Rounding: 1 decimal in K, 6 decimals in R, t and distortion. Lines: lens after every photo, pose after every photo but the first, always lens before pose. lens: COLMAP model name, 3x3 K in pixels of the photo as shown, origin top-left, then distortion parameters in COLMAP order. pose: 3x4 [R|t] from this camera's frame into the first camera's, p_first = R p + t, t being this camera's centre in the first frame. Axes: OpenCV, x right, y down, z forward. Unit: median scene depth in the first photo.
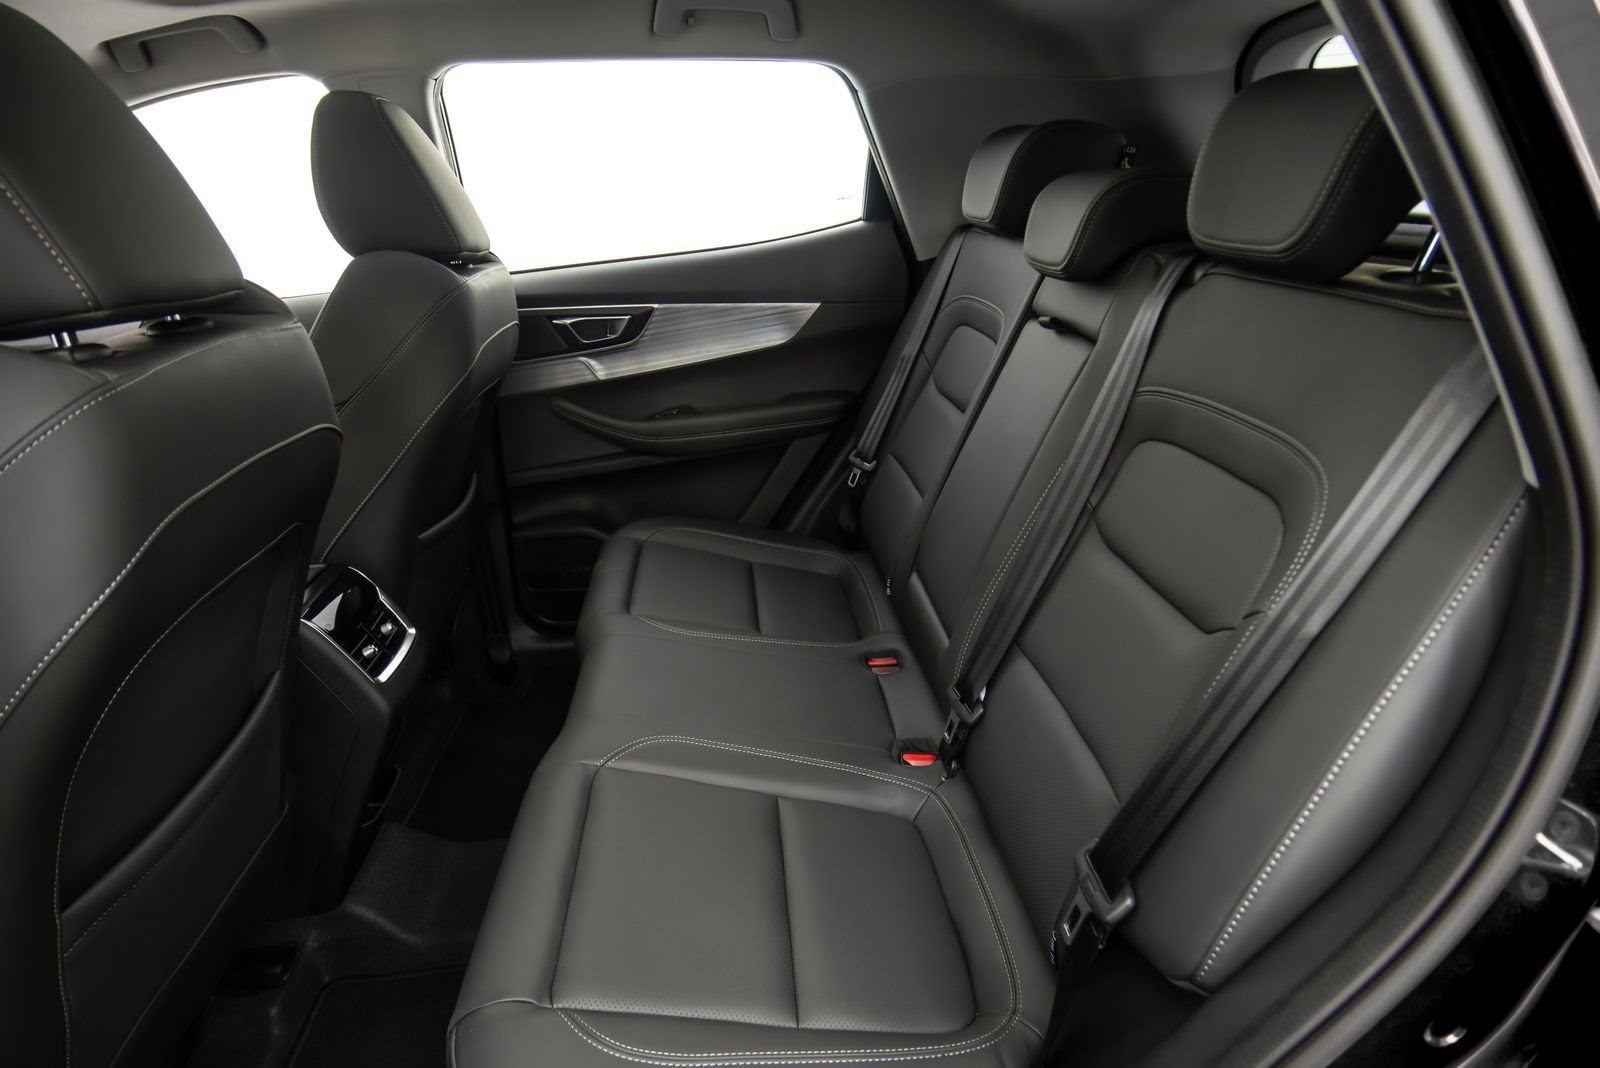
lens RADIAL K [[970.4, 0, 800.0], [0, 970.4, 534.0], [0, 0, 1]] dist [0.058353, -0.079422]
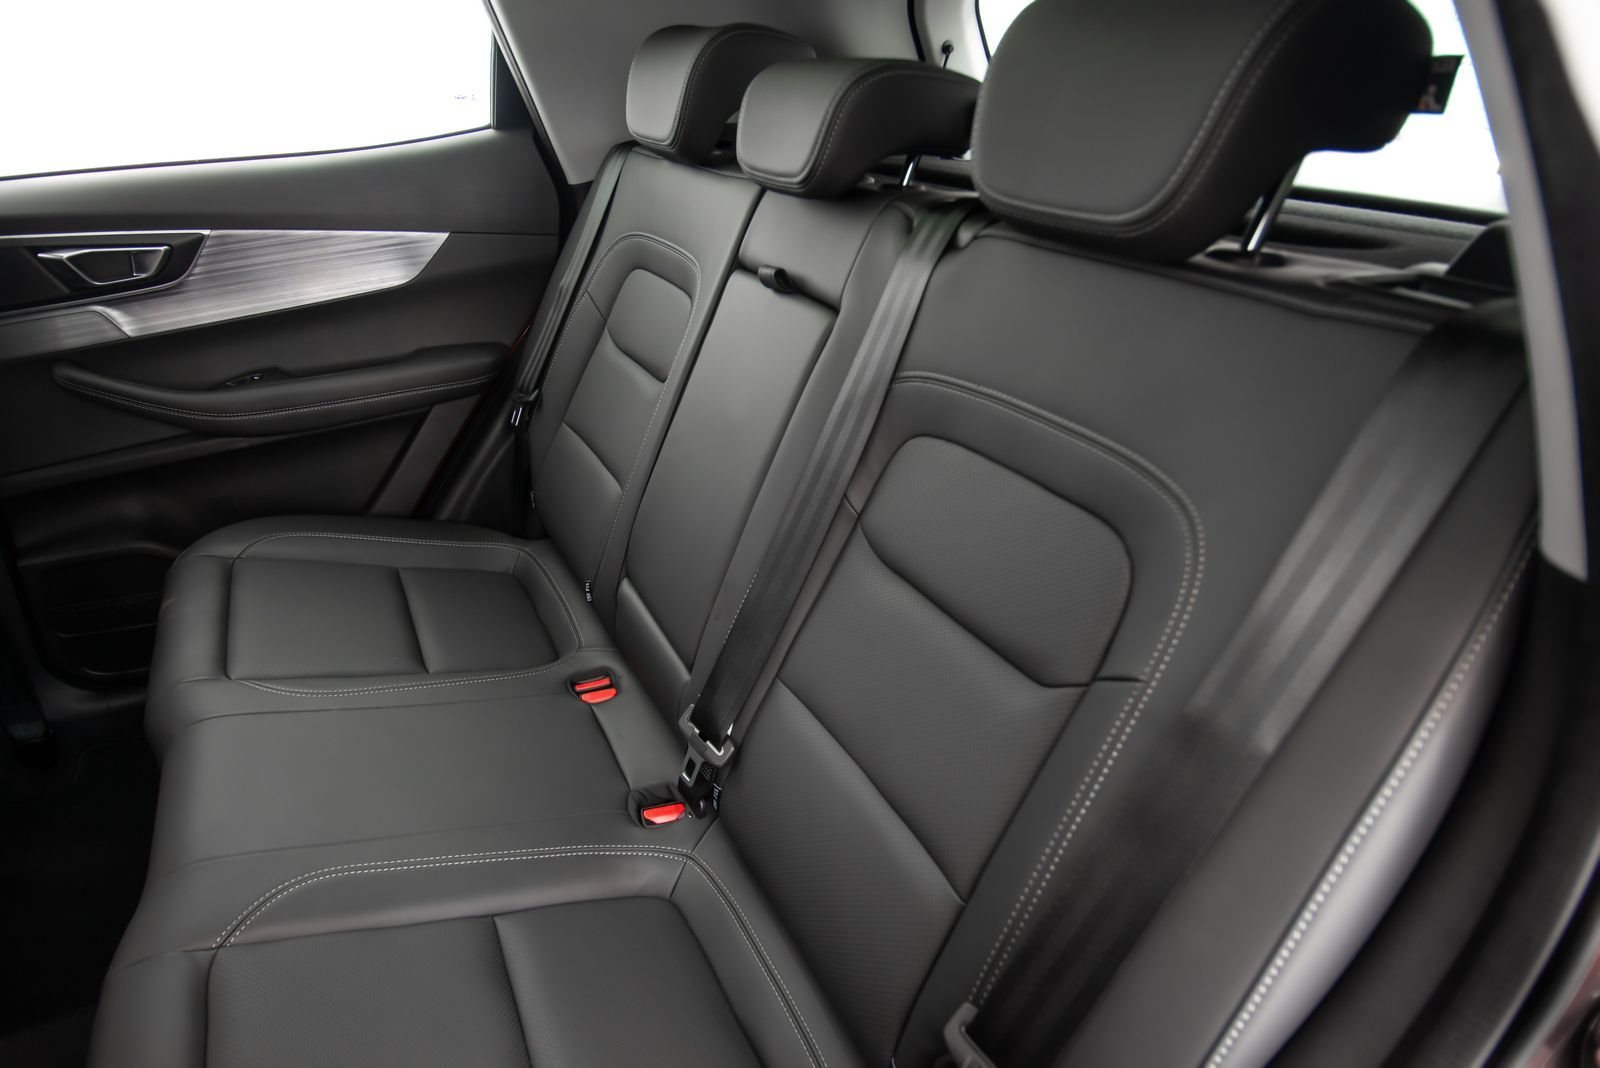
lens RADIAL K [[891.6, 0, 800.0], [0, 891.6, 534.0], [0, 0, 1]] dist [0.055152, -0.053919]
pose [[0.914862, -0.110580, 0.388329, -0.038902], [0.065950, 0.989775, 0.126474, -0.087598], [-0.398344, -0.090096, 0.912800, 0.243772]]
